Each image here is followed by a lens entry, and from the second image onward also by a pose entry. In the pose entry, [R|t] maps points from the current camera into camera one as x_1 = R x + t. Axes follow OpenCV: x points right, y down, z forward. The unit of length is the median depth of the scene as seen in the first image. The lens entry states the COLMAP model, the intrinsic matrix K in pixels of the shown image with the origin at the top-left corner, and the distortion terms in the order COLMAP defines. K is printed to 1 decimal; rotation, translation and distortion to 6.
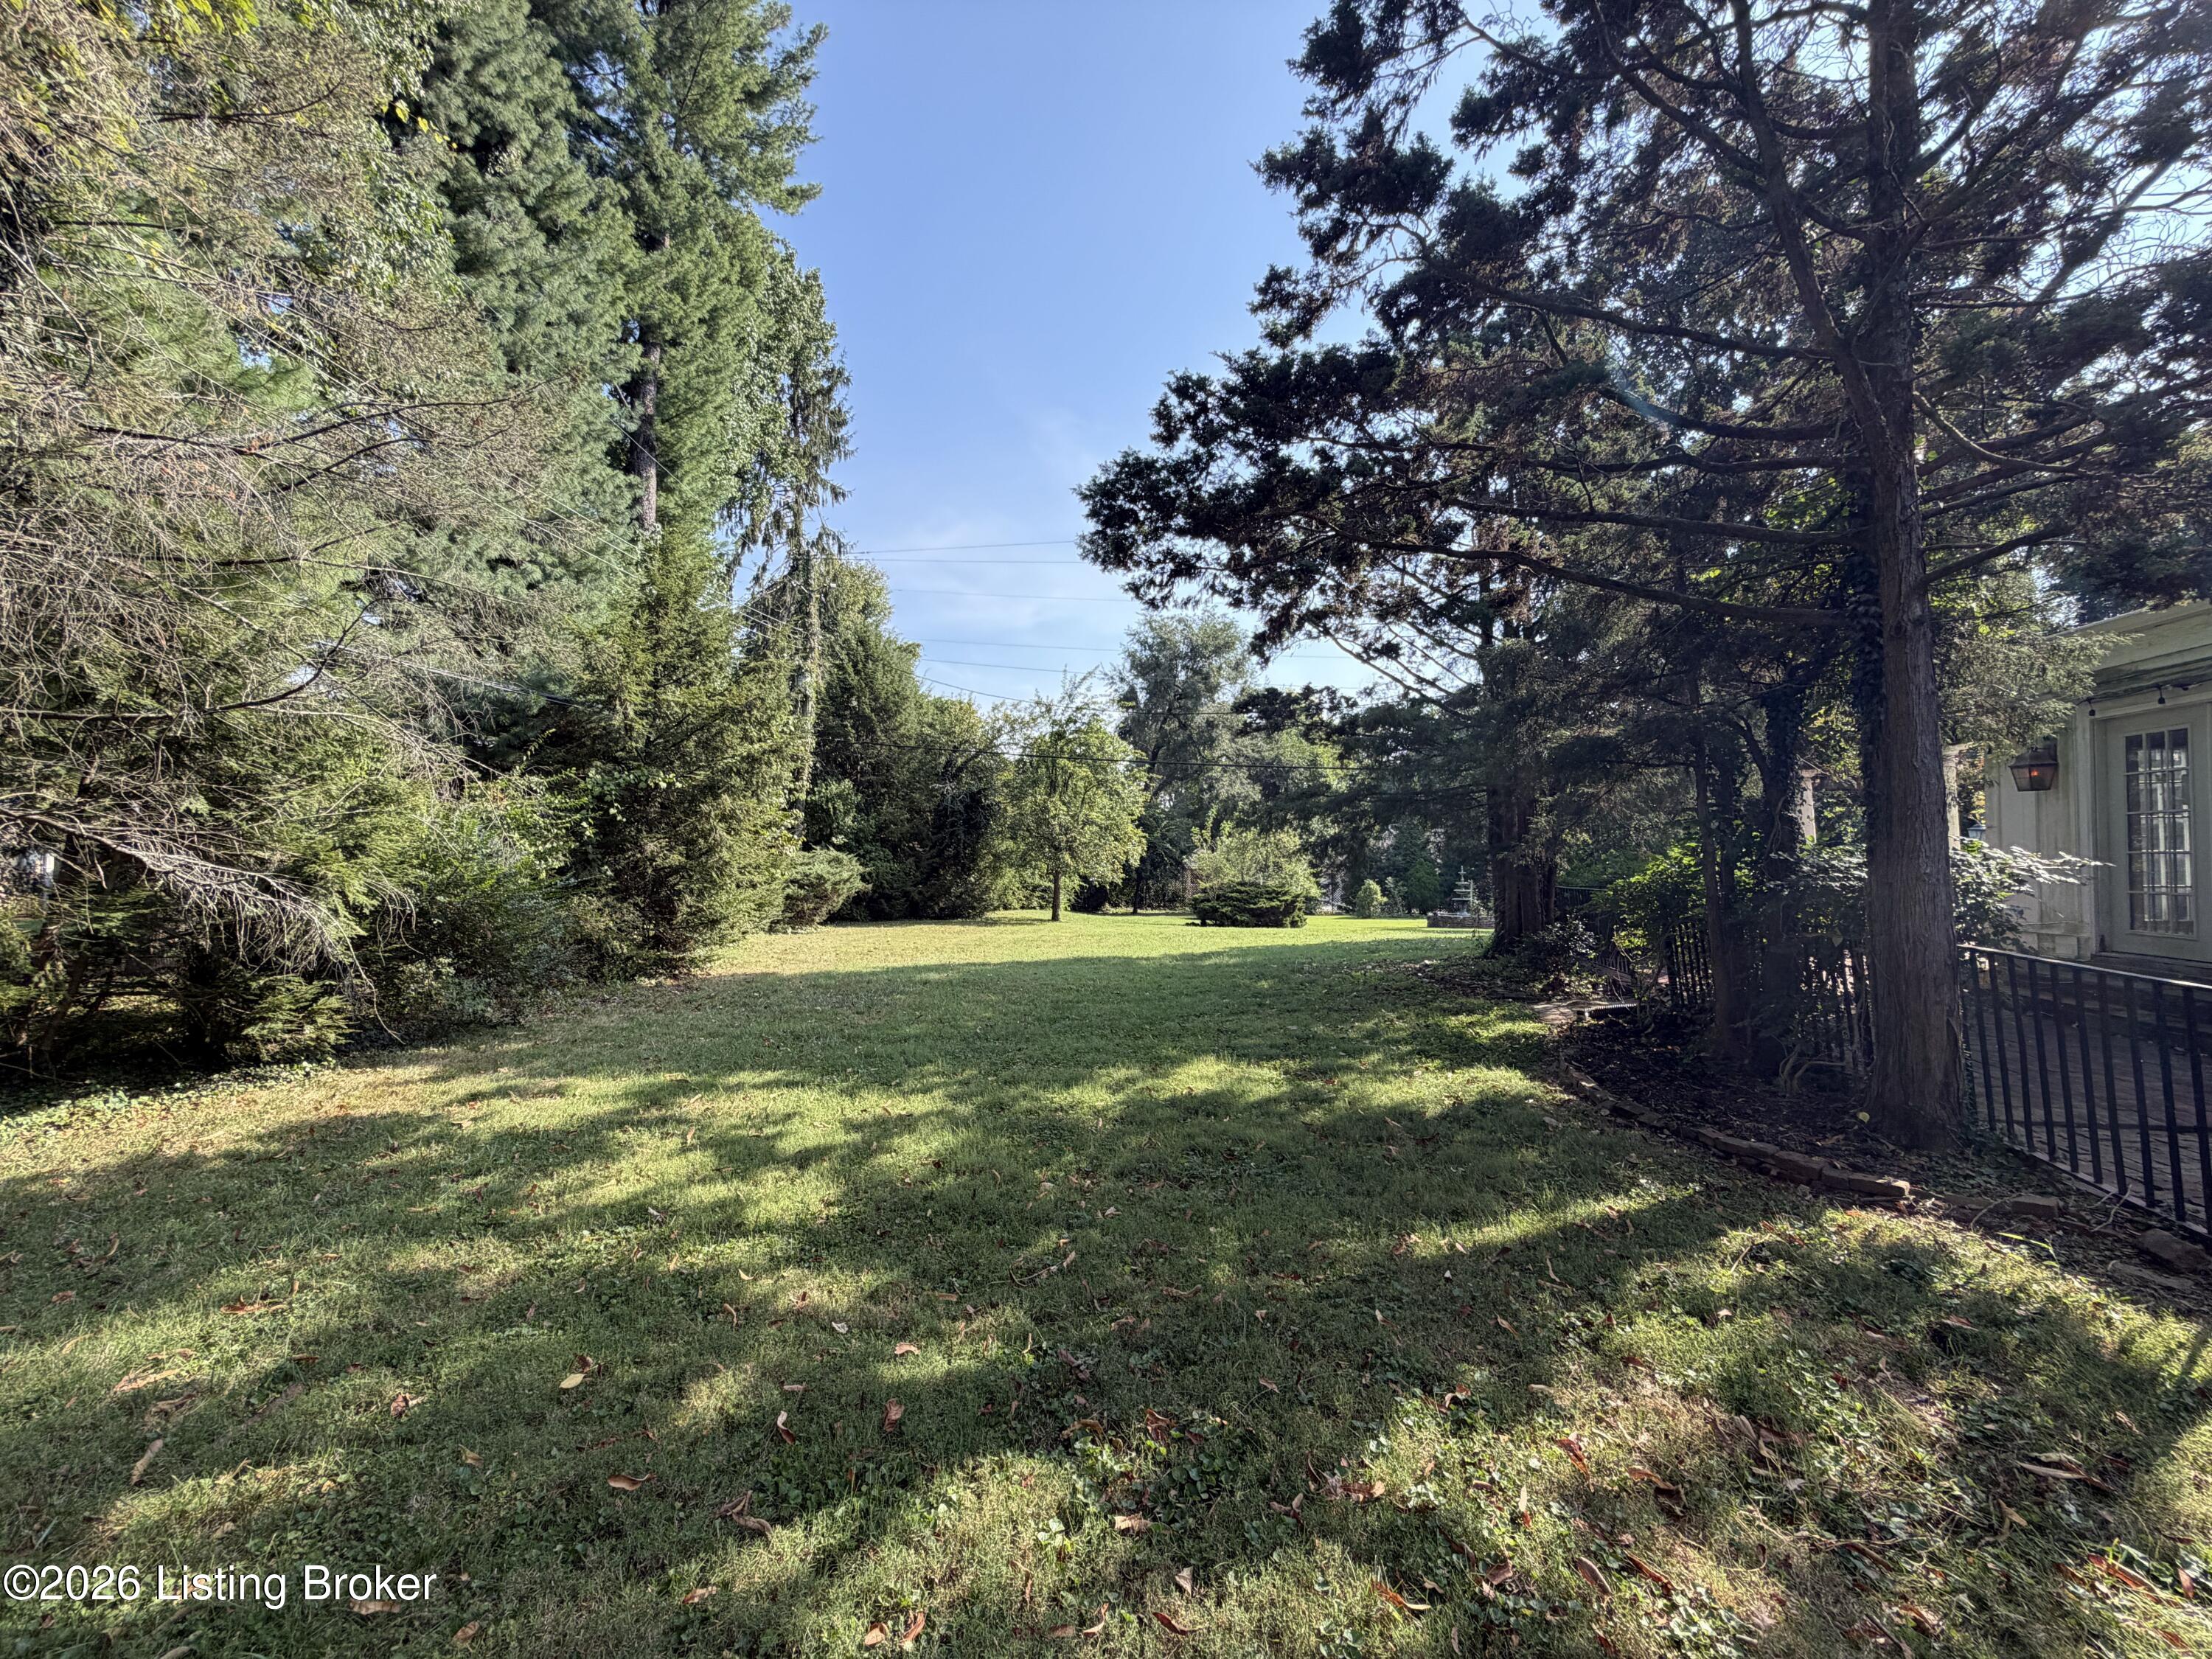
lens RADIAL K [[880.0, 0, 1103.3], [0, 880.0, 829.4], [0, 0, 1]] dist [-0.000522, -0.000343]
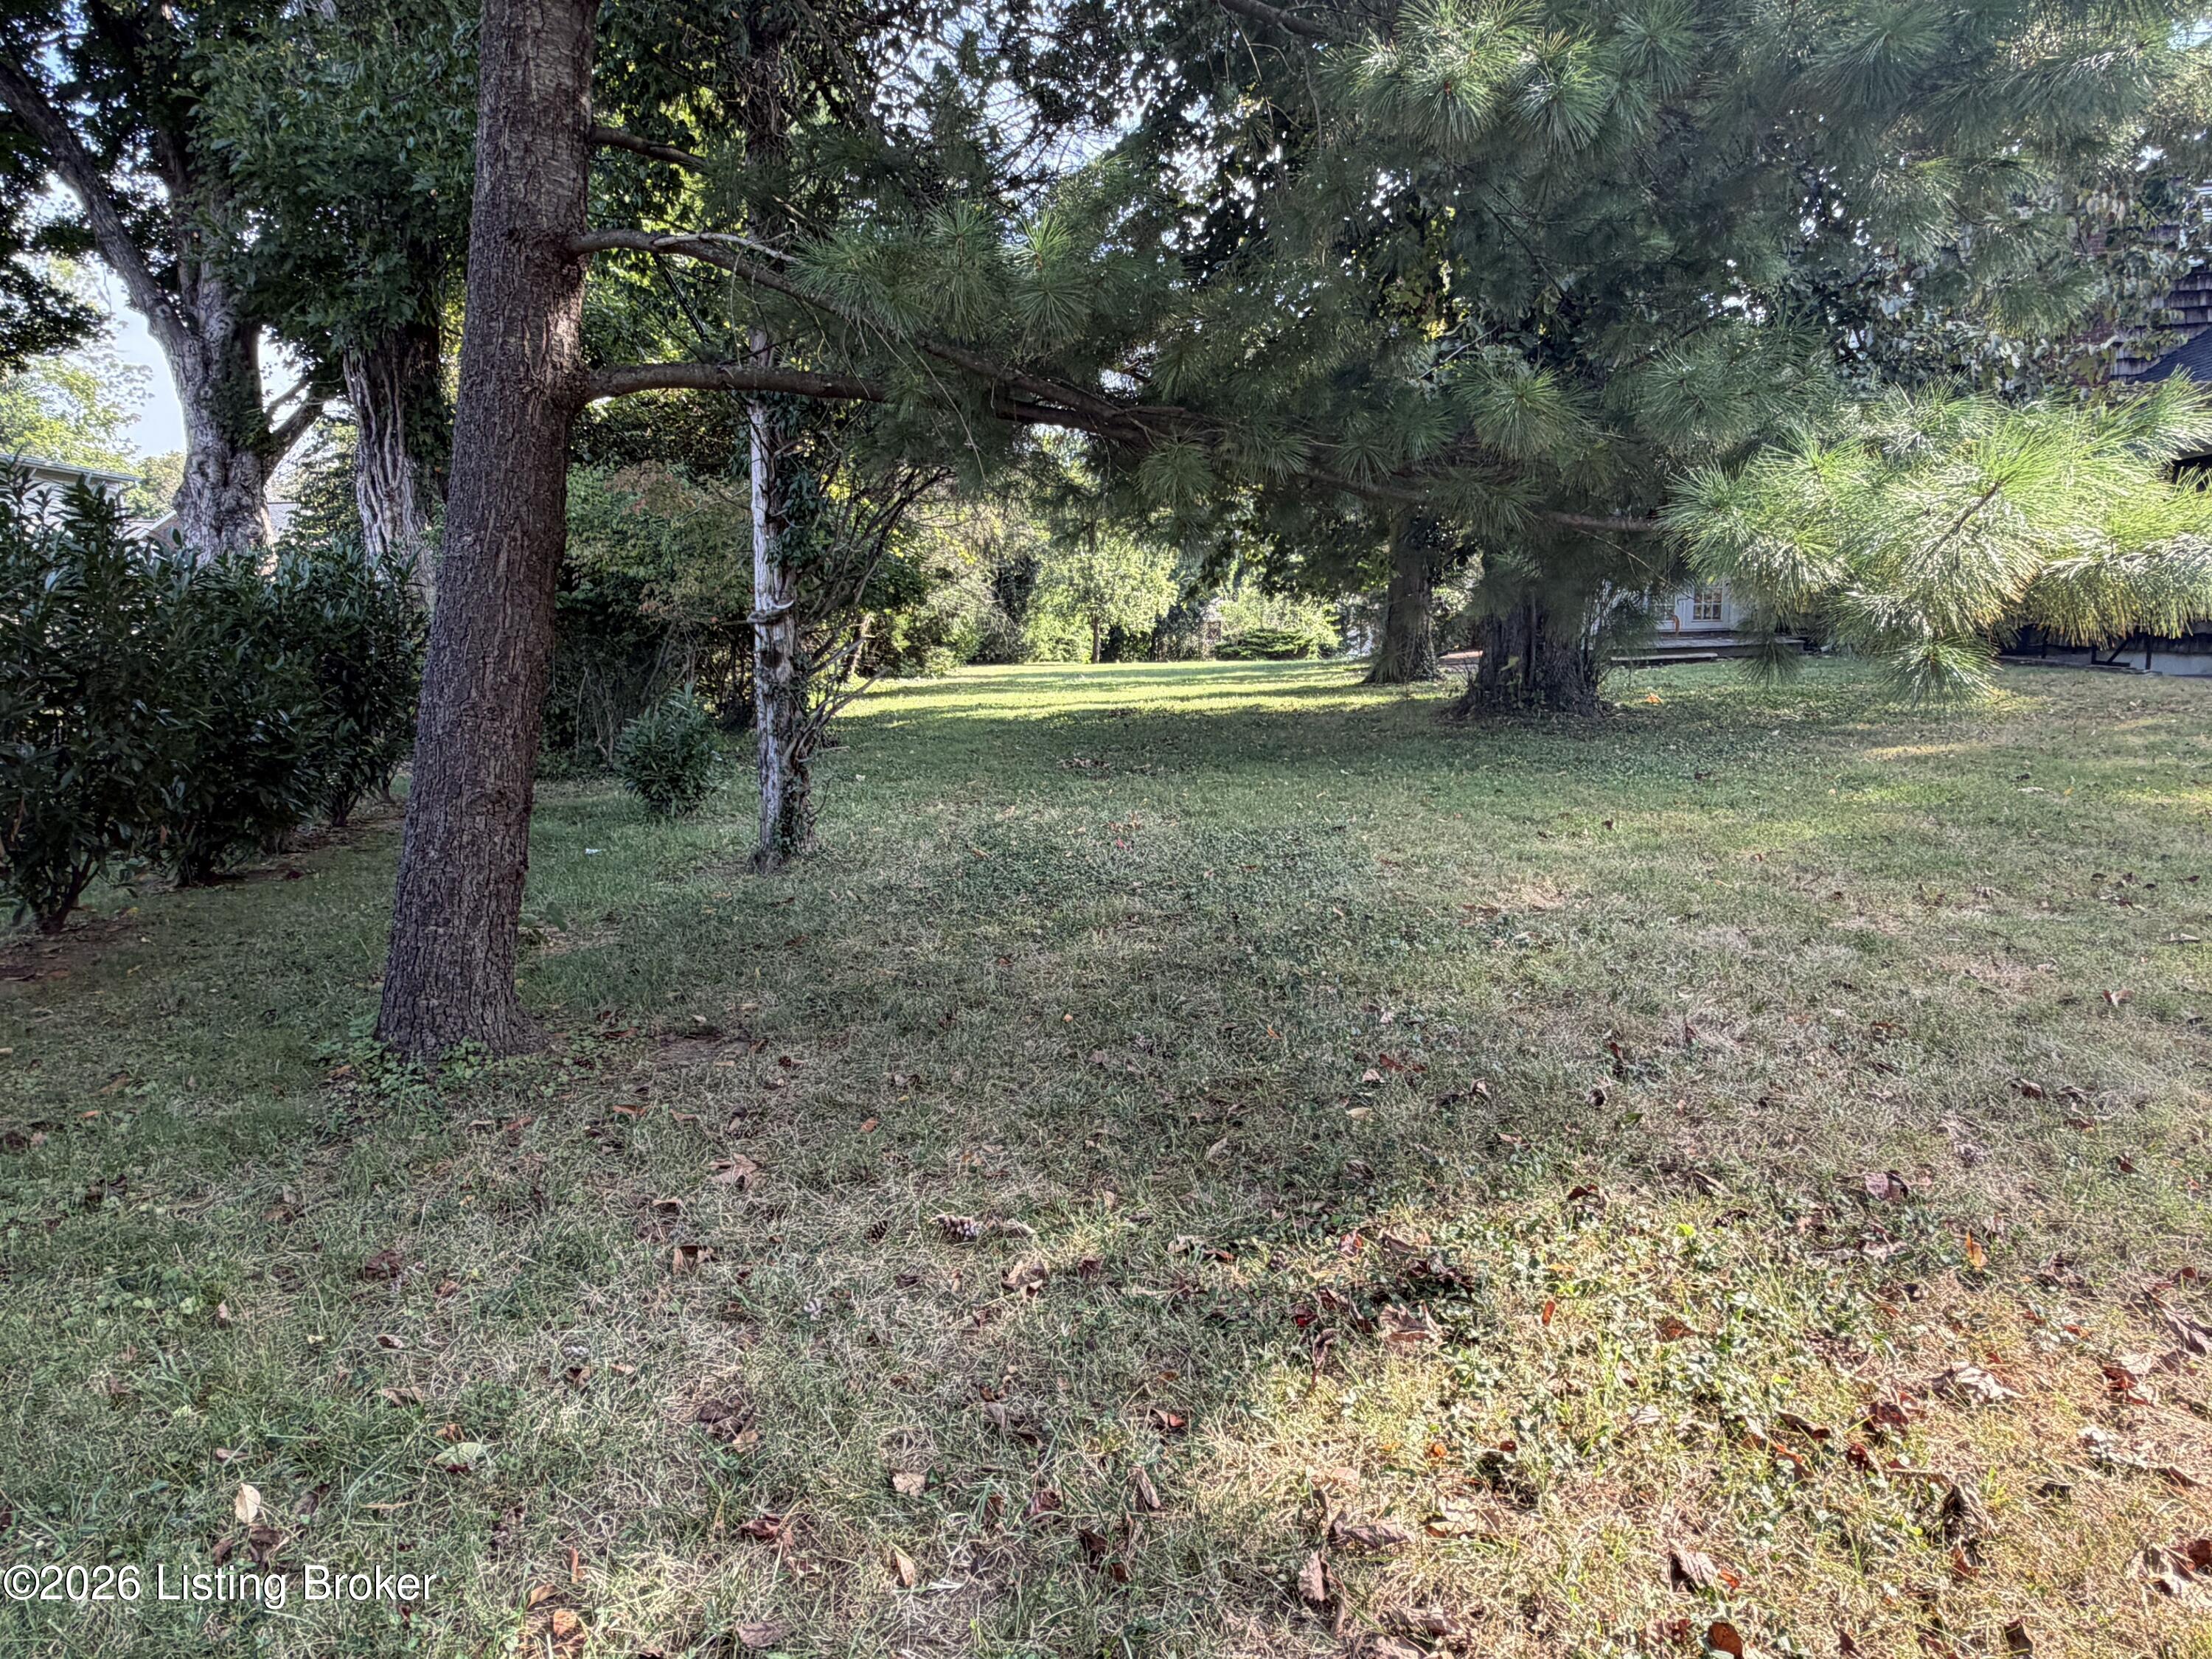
lens RADIAL K [[1342.7, 0, 1106.0], [0, 1342.7, 829.5], [0, 0, 1]] dist [-0.004391, 0.000917]
pose [[0.999207, -0.027568, 0.028736, -0.094909], [0.021600, 0.981450, 0.190499, -0.018883], [-0.033455, -0.189727, 0.981267, -0.716343]]
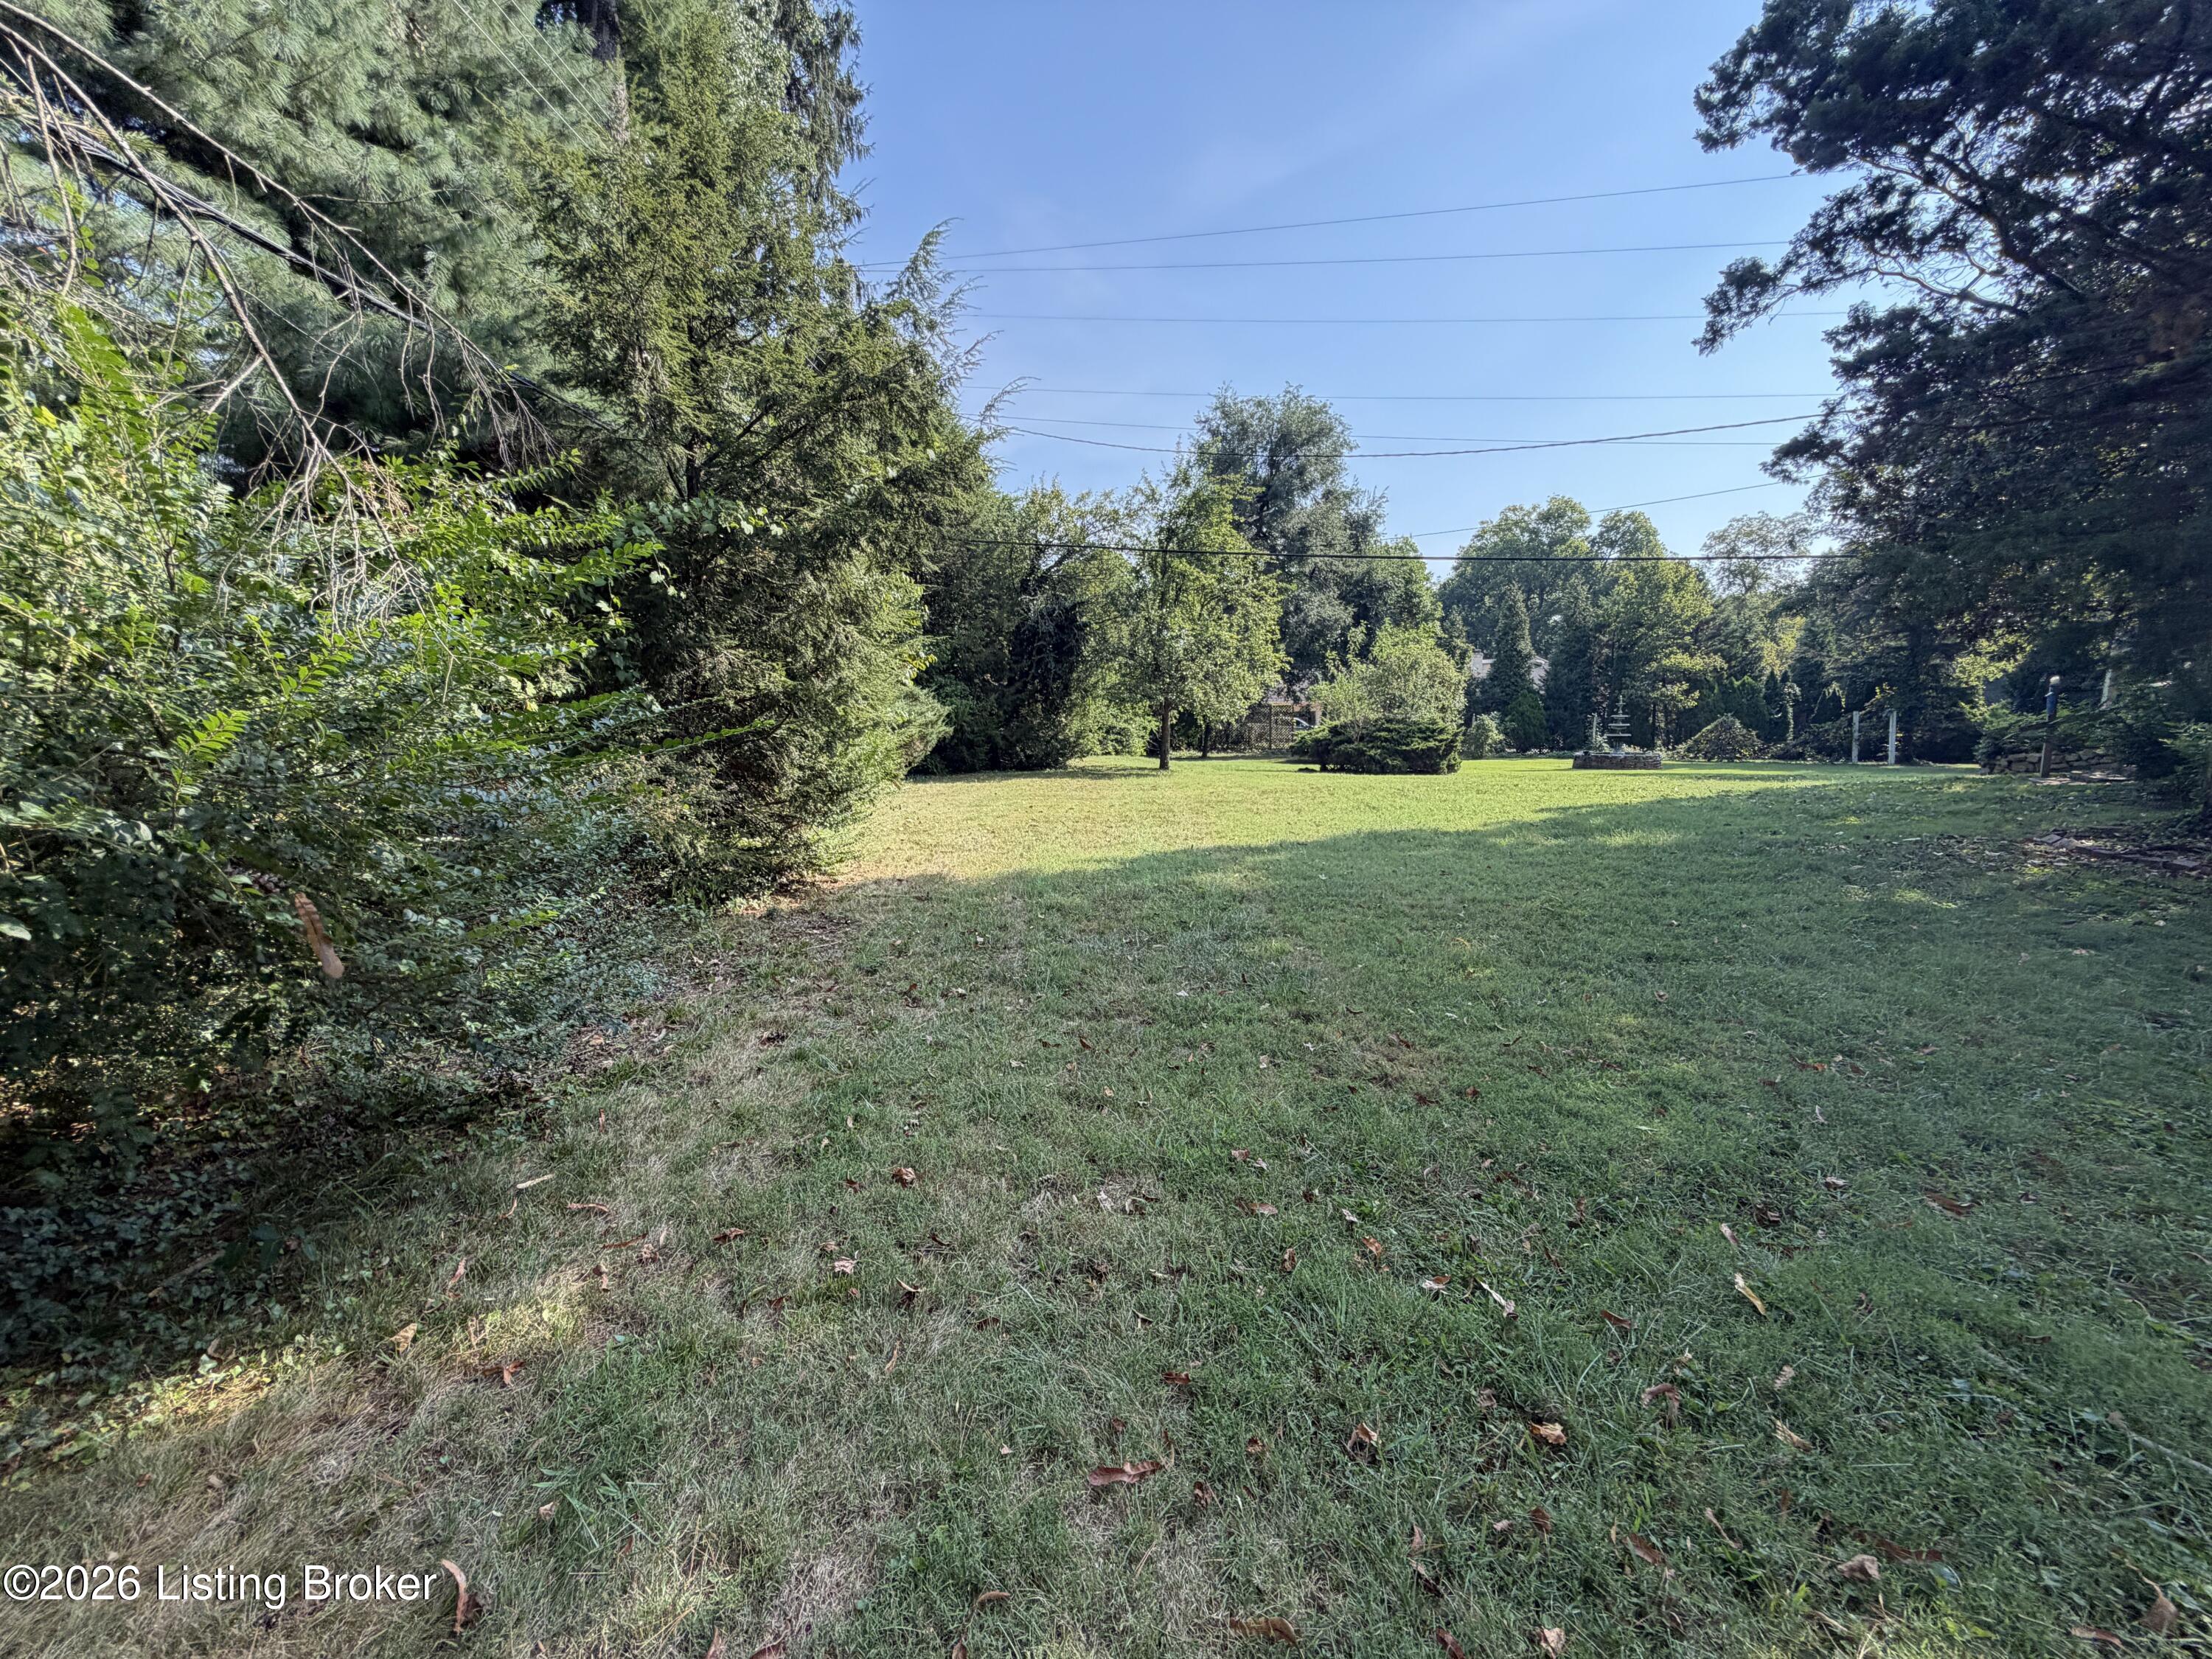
lens RADIAL K [[880.3, 0, 1102.9], [0, 880.3, 831.0], [0, 0, 1]] dist [0.000924, -0.000299]
pose [[0.999832, -0.016205, 0.008556, -0.118018], [0.014410, 0.983708, 0.179197, 0.012522], [-0.011321, -0.179044, 0.983776, 0.183097]]
